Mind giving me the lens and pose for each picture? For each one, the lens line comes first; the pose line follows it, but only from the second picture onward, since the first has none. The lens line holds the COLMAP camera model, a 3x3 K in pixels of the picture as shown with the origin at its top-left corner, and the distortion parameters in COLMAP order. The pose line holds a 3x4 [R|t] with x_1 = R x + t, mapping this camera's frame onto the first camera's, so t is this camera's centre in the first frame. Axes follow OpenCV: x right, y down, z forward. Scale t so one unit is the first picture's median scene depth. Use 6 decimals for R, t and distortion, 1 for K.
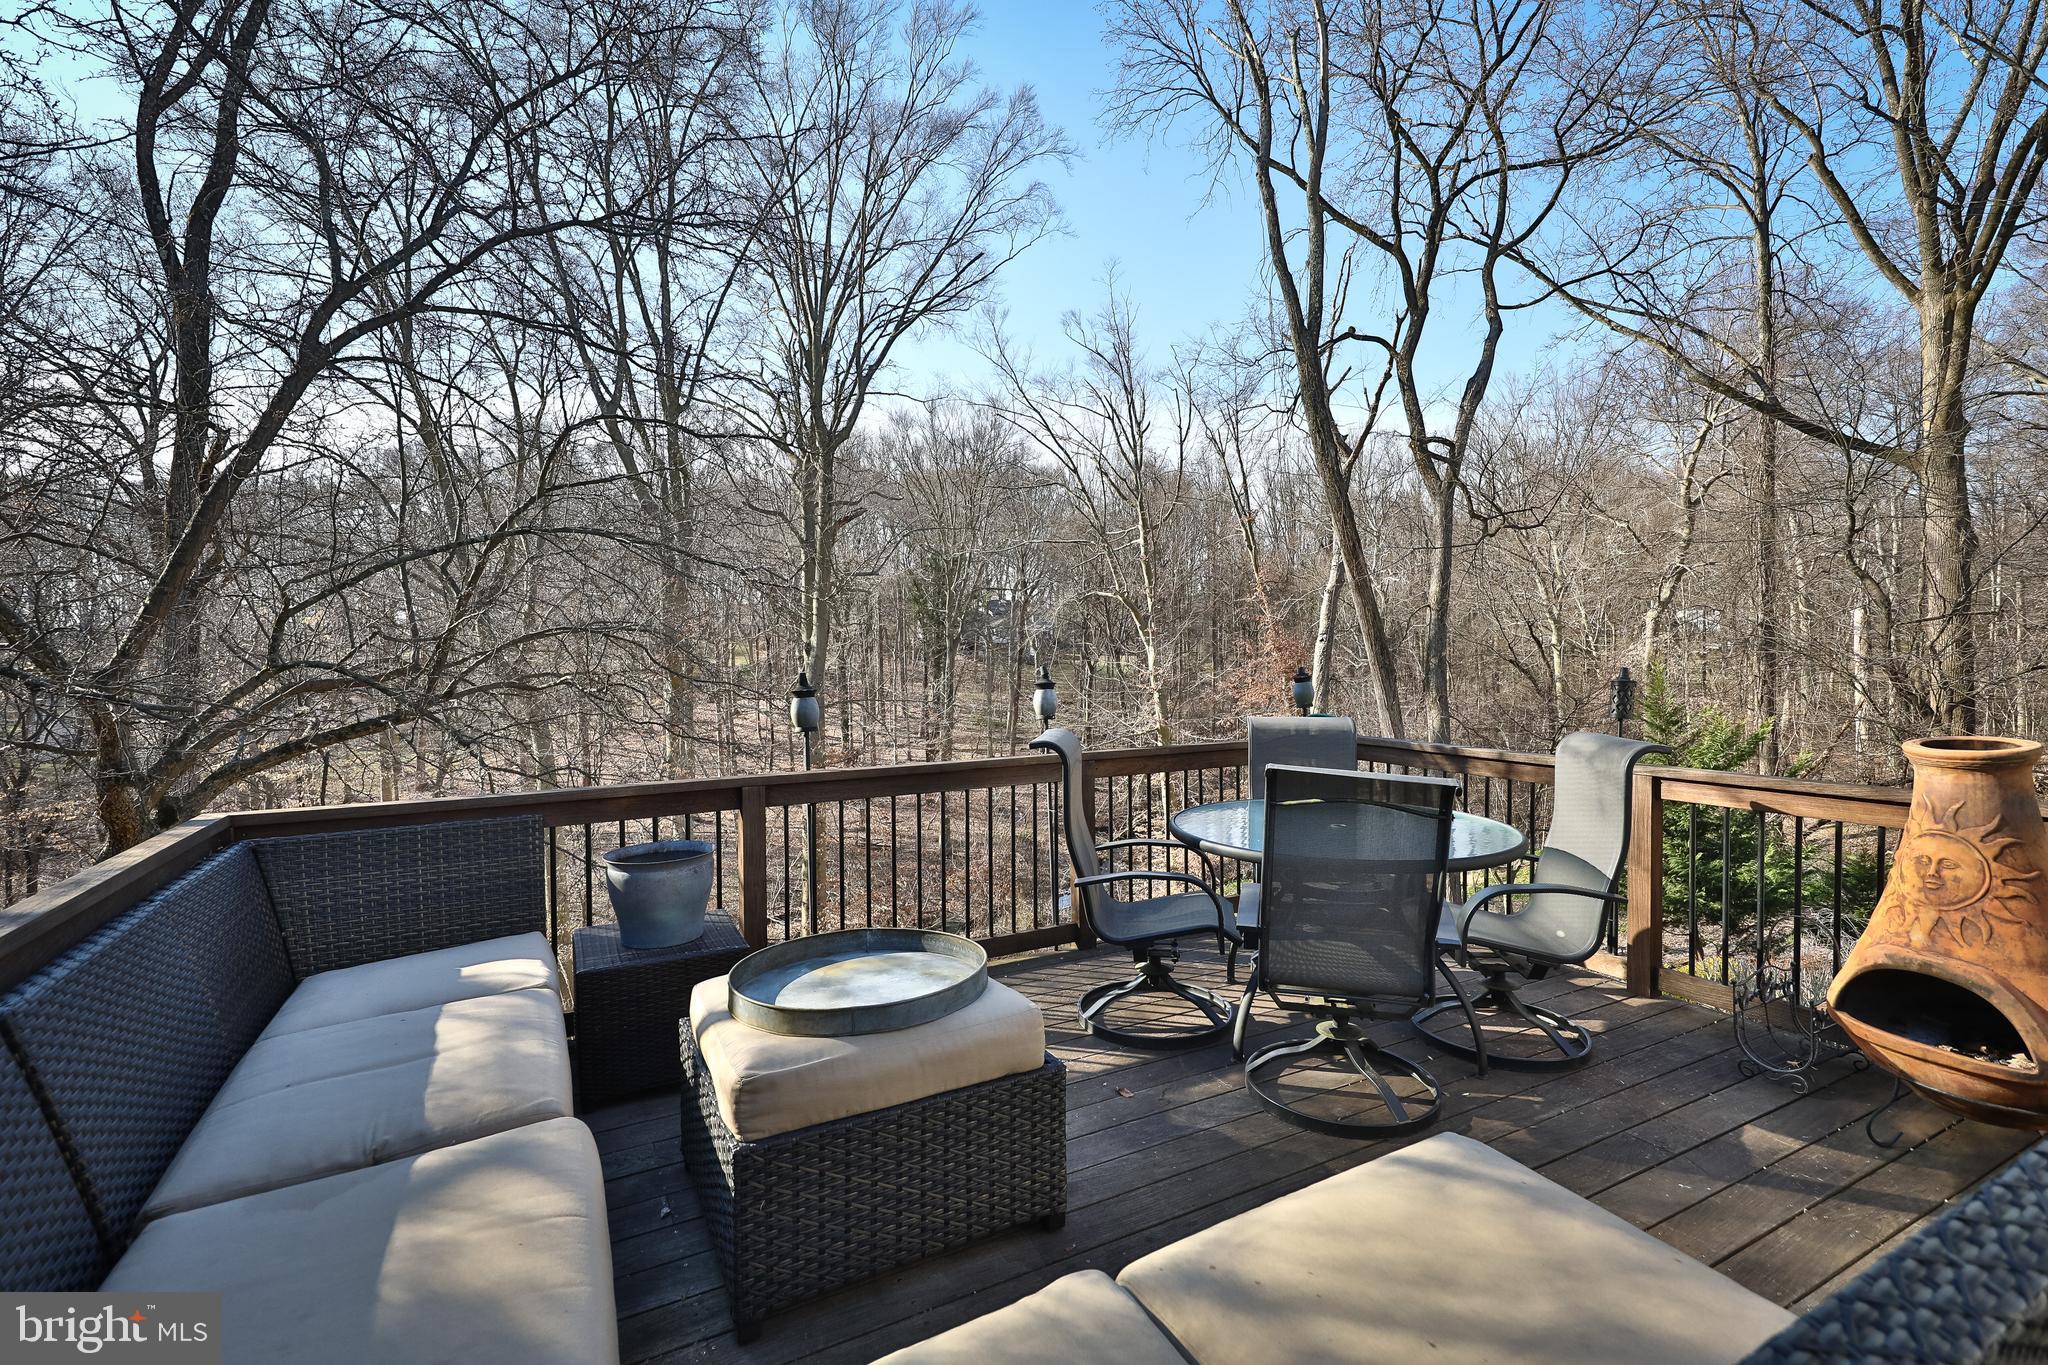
lens RADIAL K [[914.9, 0, 1026.3], [0, 914.9, 686.3], [0, 0, 1]] dist [-0.002798, -0.001170]
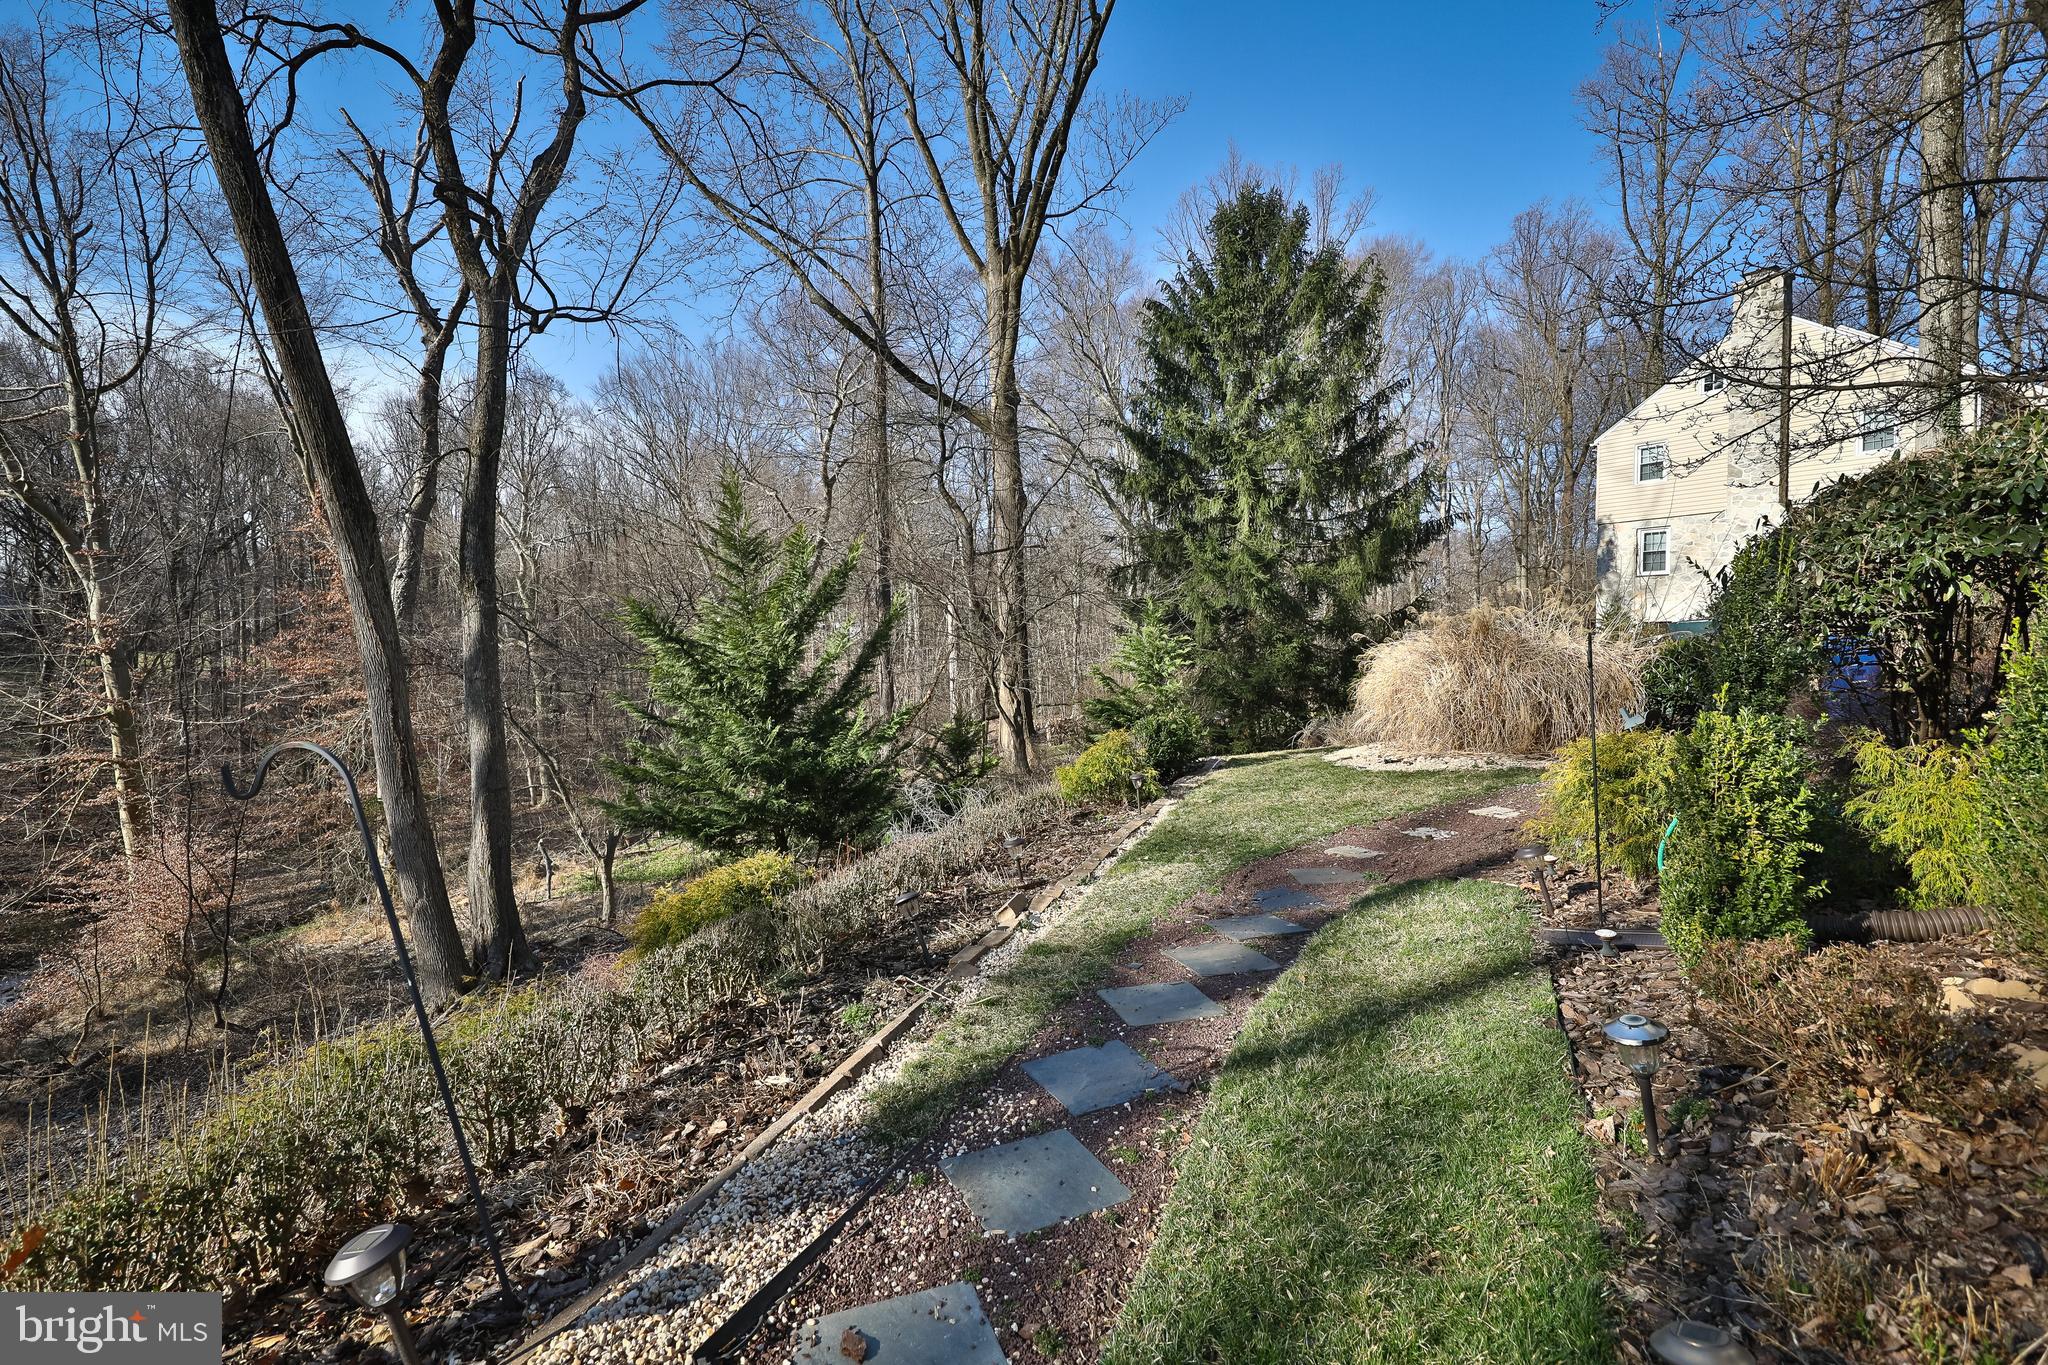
lens RADIAL K [[930.7, 0, 1032.3], [0, 930.7, 683.4], [0, 0, 1]] dist [0.008201, -0.001950]
pose [[0.678227, -0.006809, 0.734821, 0.155745], [0.021596, 0.999710, -0.010670, 0.070422], [-0.734535, 0.023106, 0.678178, 0.171048]]
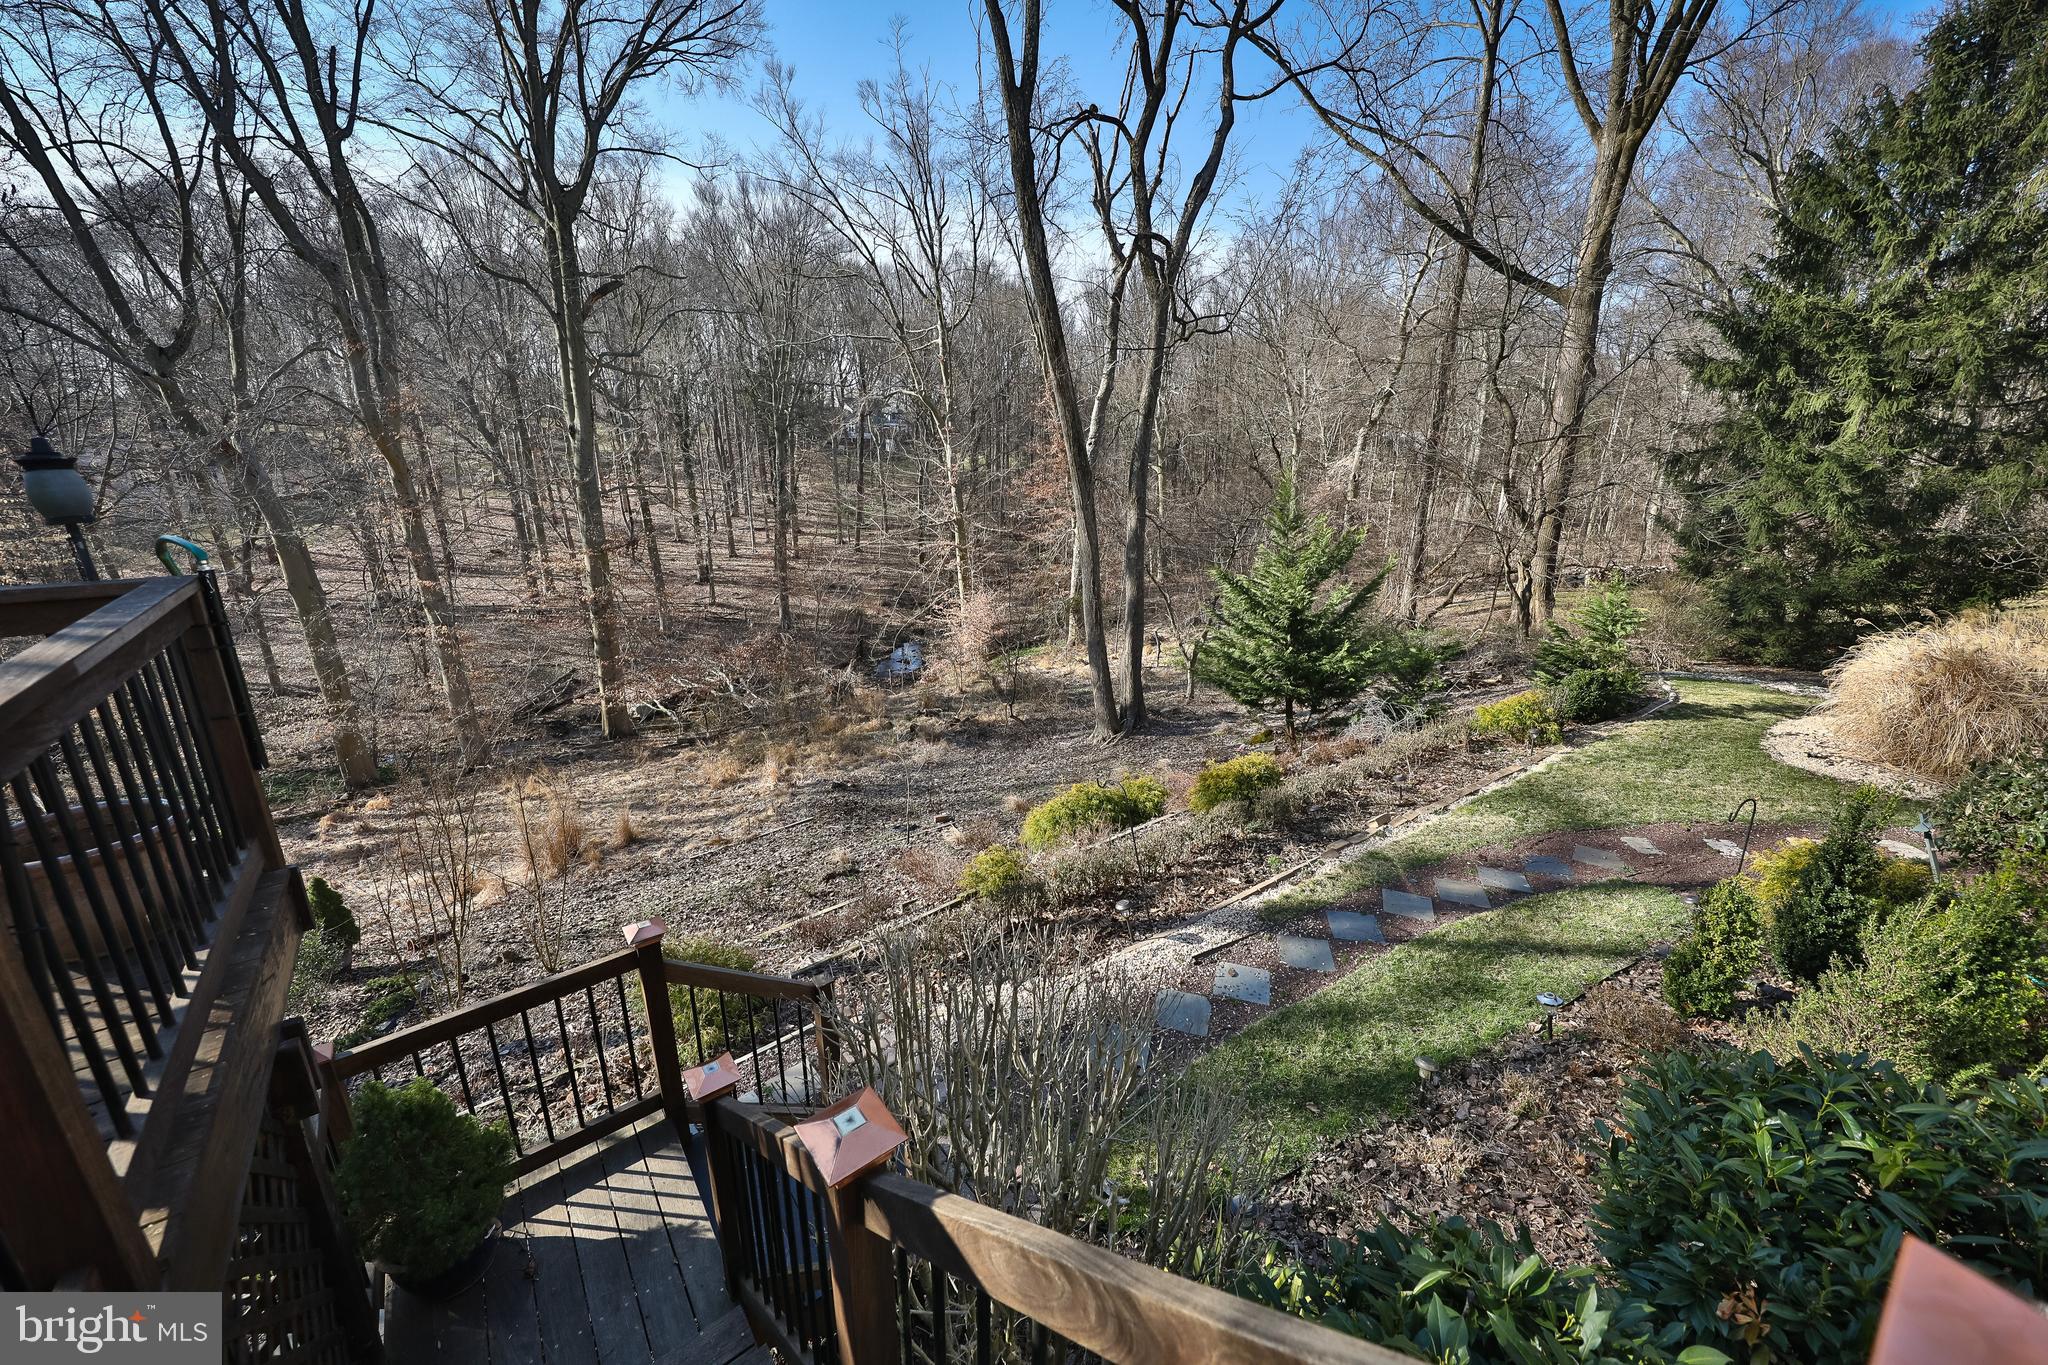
lens RADIAL K [[745.1, 0, 1031.9], [0, 745.1, 683.0], [0, 0, 1]] dist [-0.002072, -0.000969]
pose [[0.984847, -0.018744, 0.172409, 0.114717], [-0.026934, 0.965549, 0.258826, -0.000459], [-0.171320, -0.259547, 0.950413, 0.076734]]
